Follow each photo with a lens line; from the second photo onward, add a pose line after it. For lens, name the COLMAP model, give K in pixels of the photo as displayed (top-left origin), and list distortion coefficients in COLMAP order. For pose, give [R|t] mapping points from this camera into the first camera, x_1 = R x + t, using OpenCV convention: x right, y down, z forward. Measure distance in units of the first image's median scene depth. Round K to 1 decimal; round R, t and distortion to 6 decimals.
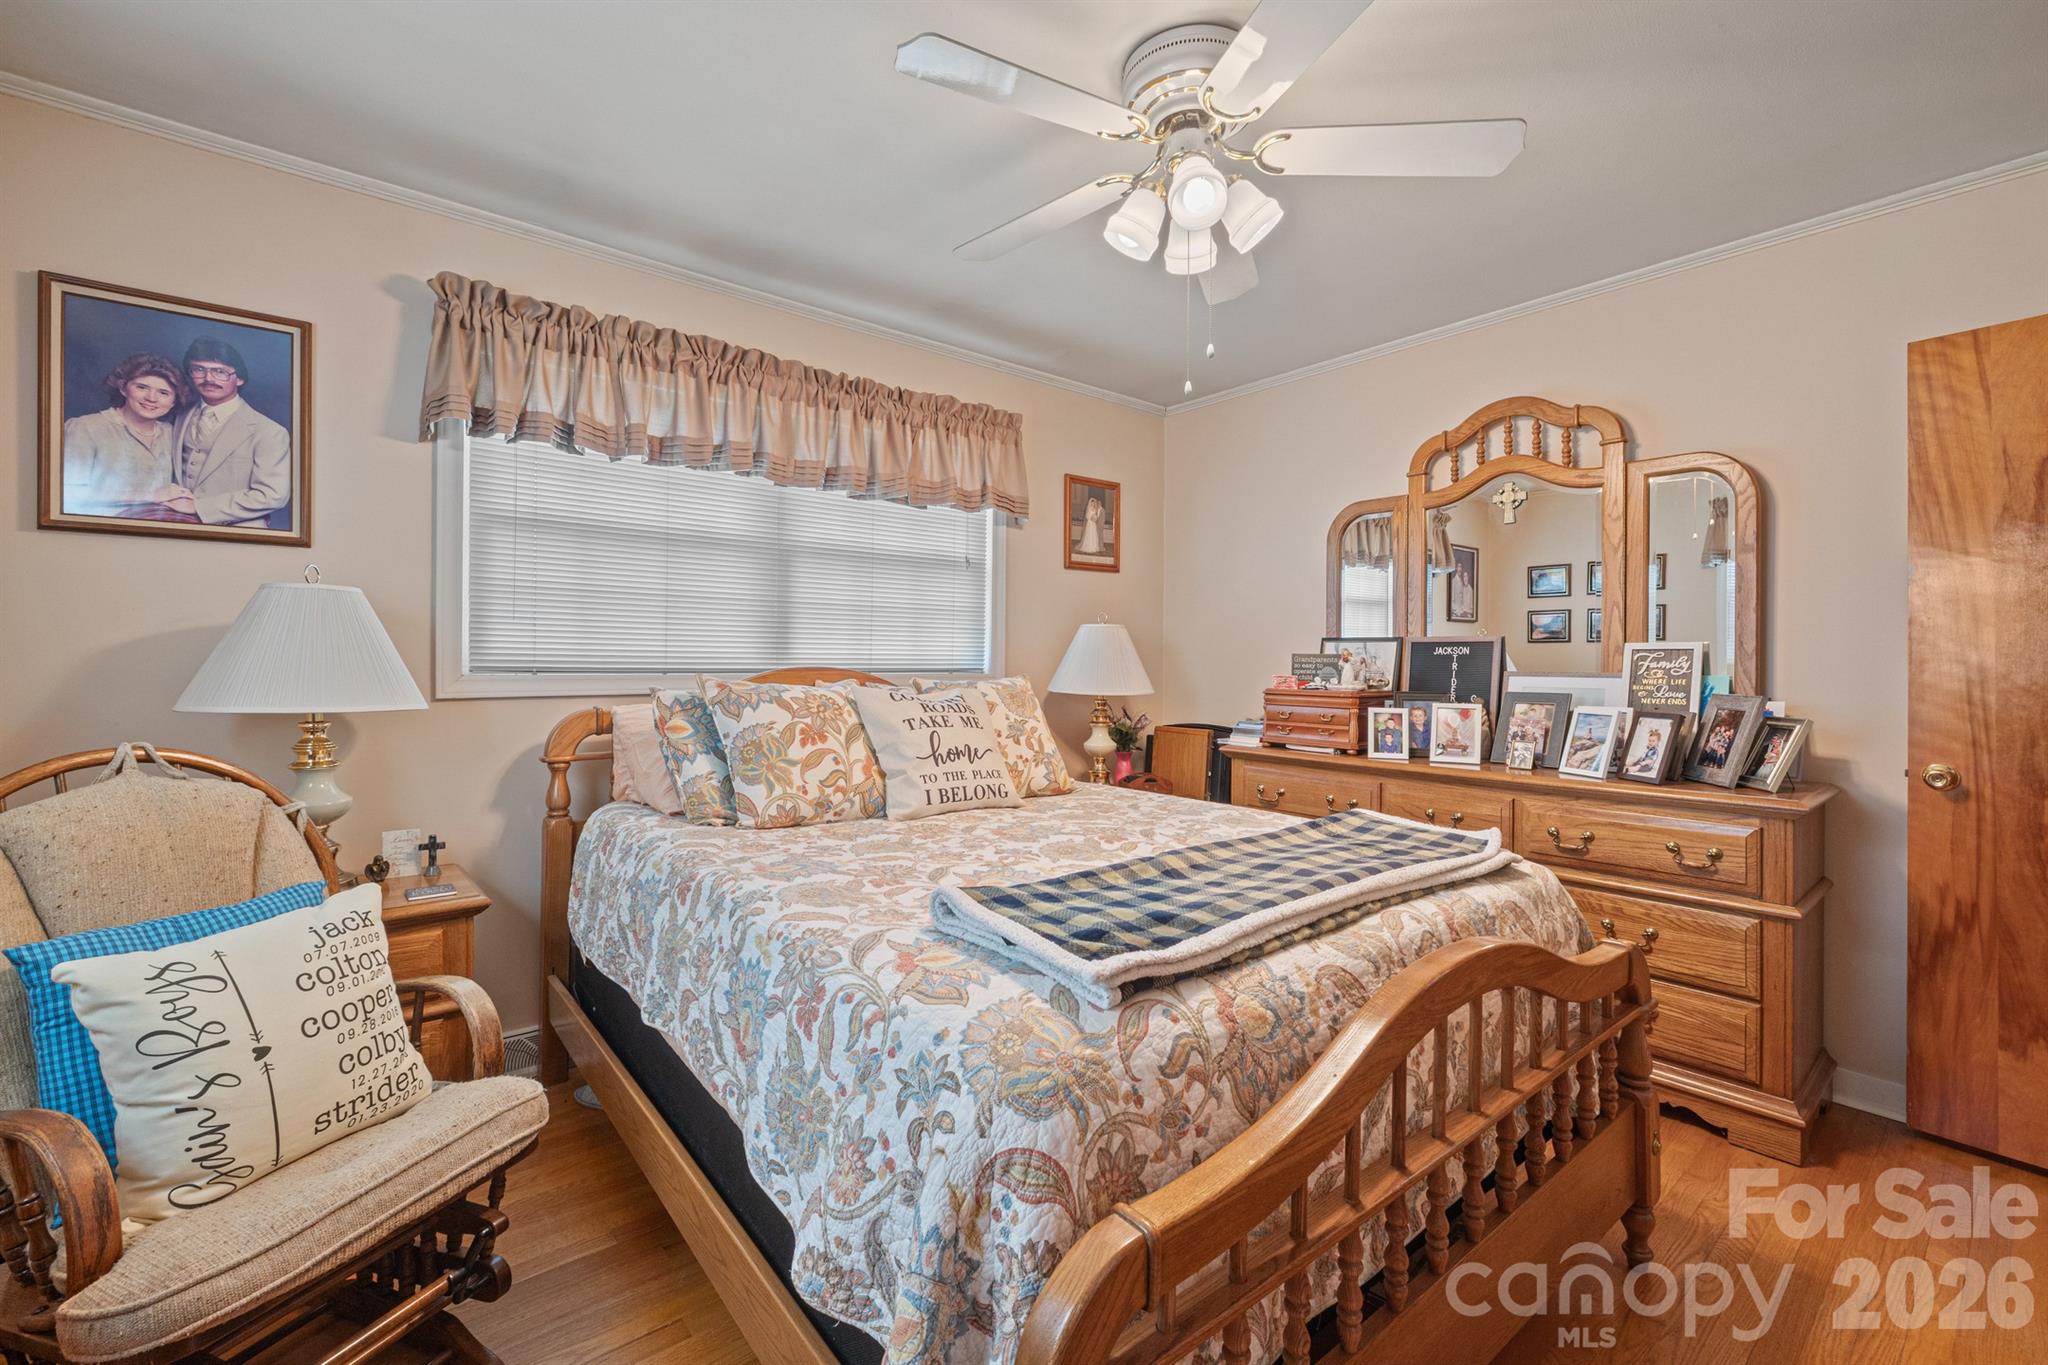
lens RADIAL K [[862.5, 0, 1026.8], [0, 862.5, 656.8], [0, 0, 1]] dist [-0.007909, -0.000213]
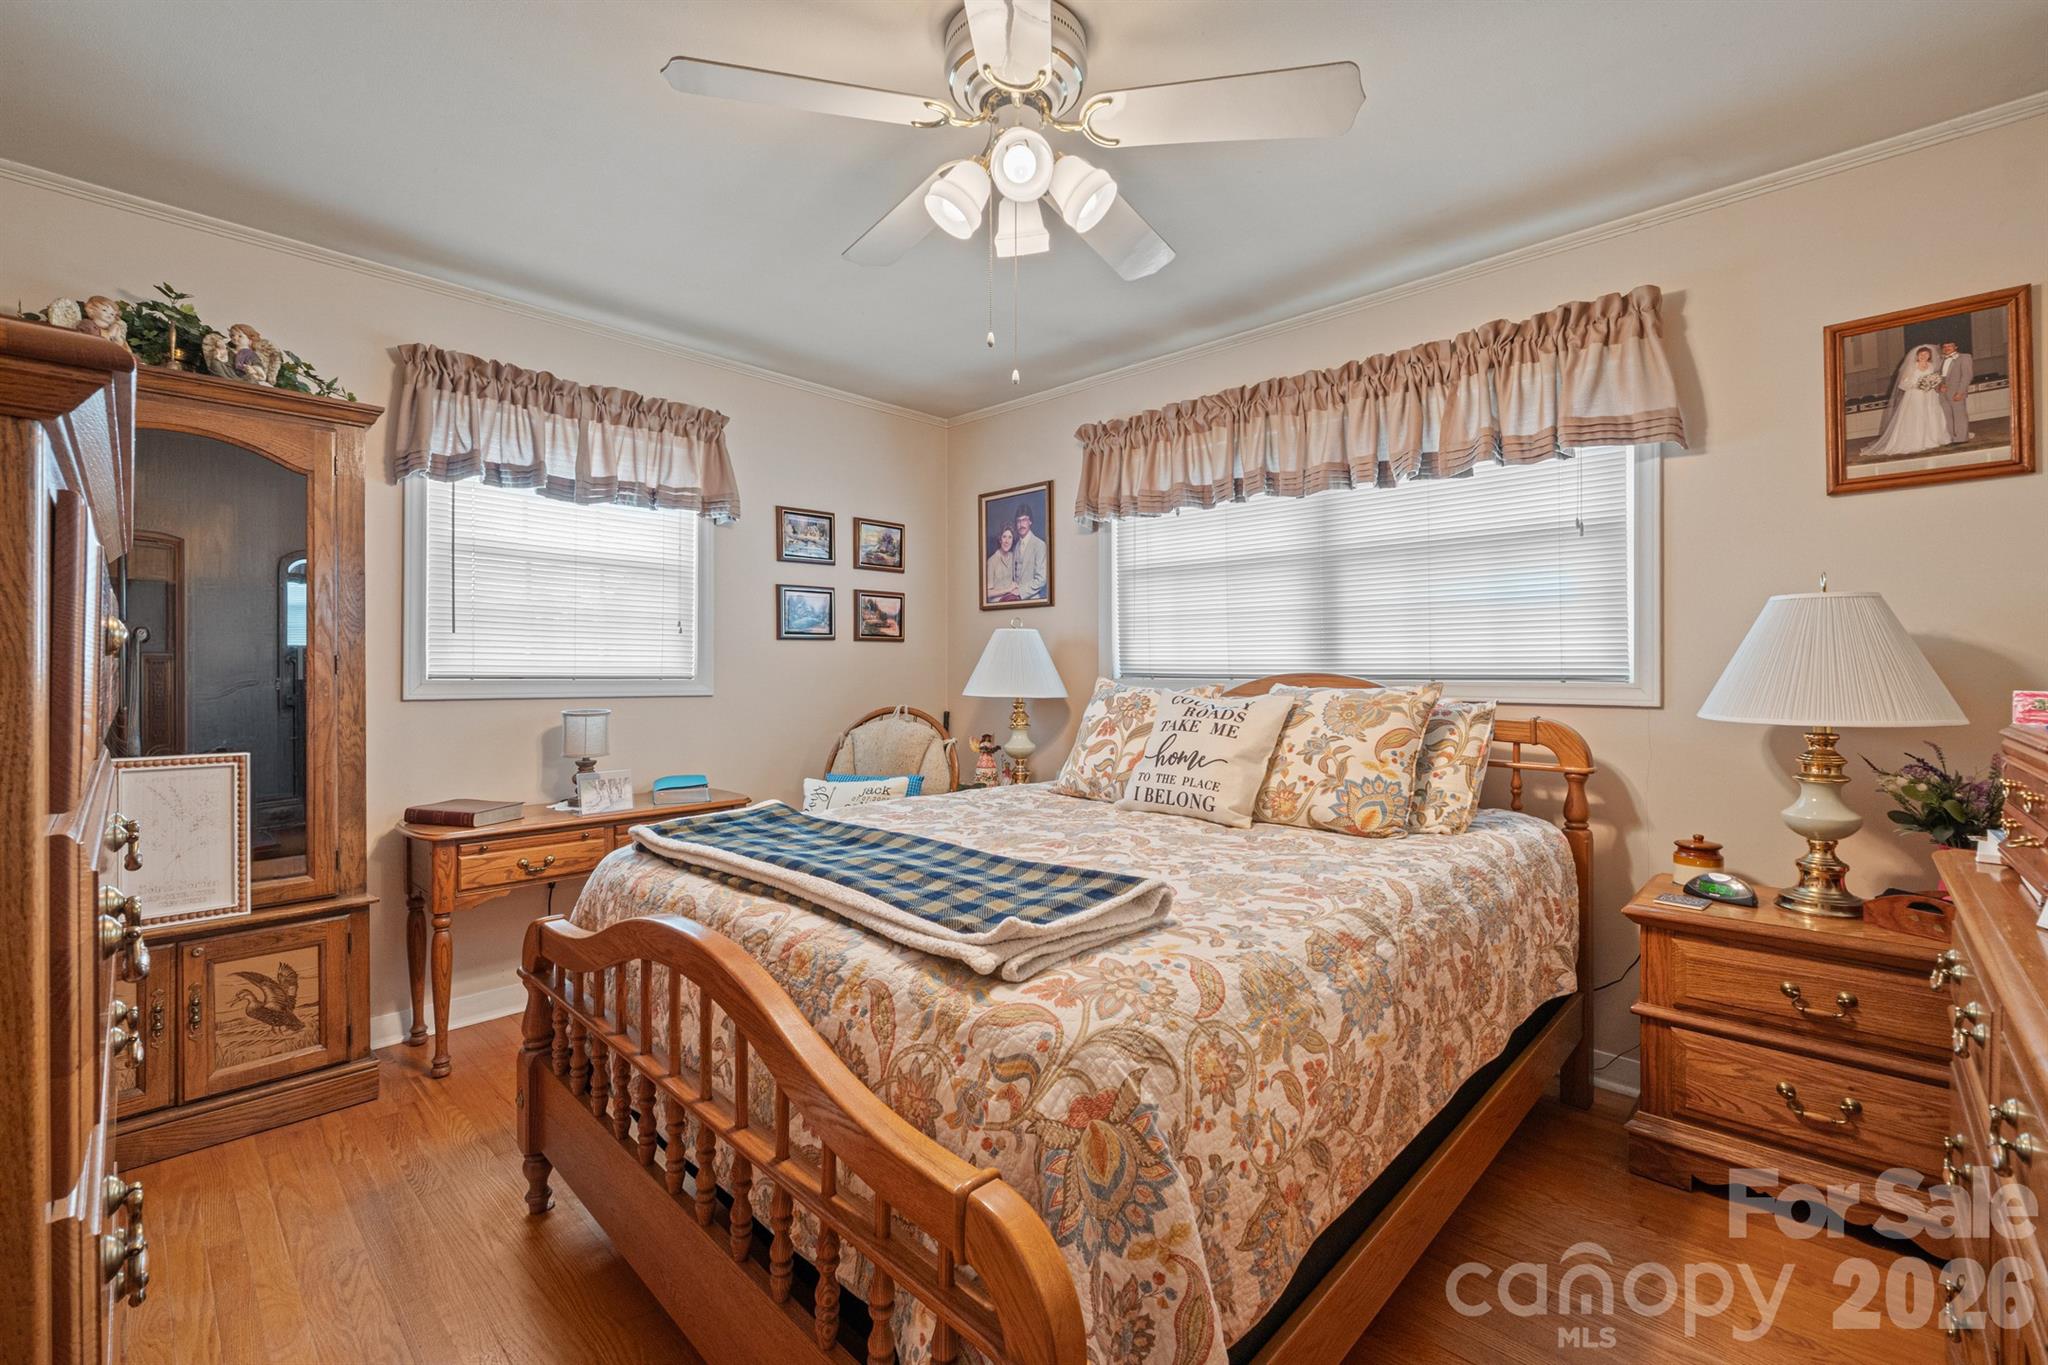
lens RADIAL K [[862.5, 0, 1026.8], [0, 862.5, 656.8], [0, 0, 1]] dist [-0.007909, -0.000213]
pose [[0.118373, -0.023204, -0.992698, 0.874885], [0.007085, 0.999721, -0.022523, 0.016240], [0.992944, -0.004368, 0.118504, 0.694230]]
